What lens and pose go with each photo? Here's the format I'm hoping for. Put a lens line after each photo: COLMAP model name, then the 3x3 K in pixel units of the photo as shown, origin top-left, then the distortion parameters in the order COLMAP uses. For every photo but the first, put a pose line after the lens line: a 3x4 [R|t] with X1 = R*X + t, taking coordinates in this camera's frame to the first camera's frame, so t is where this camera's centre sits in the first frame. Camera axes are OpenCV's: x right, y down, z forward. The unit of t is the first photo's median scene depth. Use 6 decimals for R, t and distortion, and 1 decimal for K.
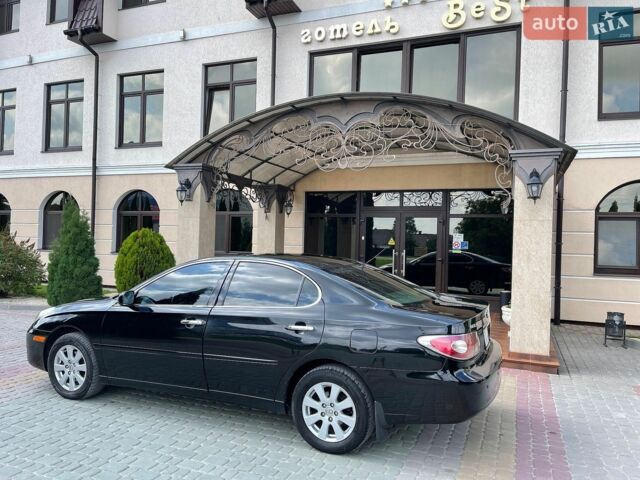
lens RADIAL K [[485.5, 0, 320.0], [0, 485.5, 240.0], [0, 0, 1]] dist [0.035388, -0.004790]
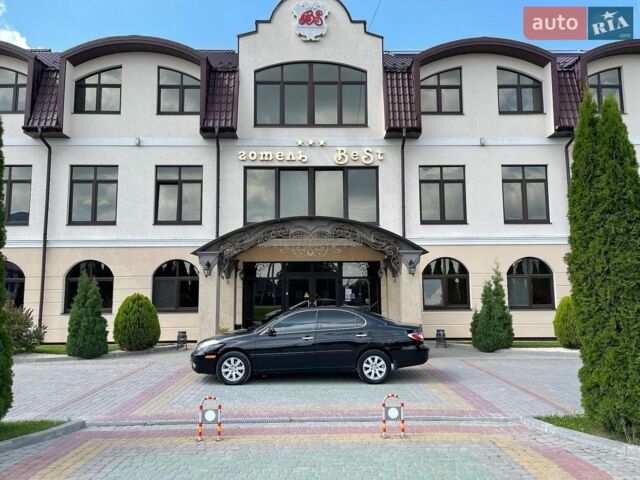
lens RADIAL K [[485.5, 0, 320.0], [0, 485.5, 240.0], [0, 0, 1]] dist [0.035388, -0.004790]
pose [[0.920794, 0.006739, 0.389991, -0.397676], [0.031655, 0.995262, -0.091937, -0.028196], [-0.388762, 0.097000, 0.916218, -0.413328]]
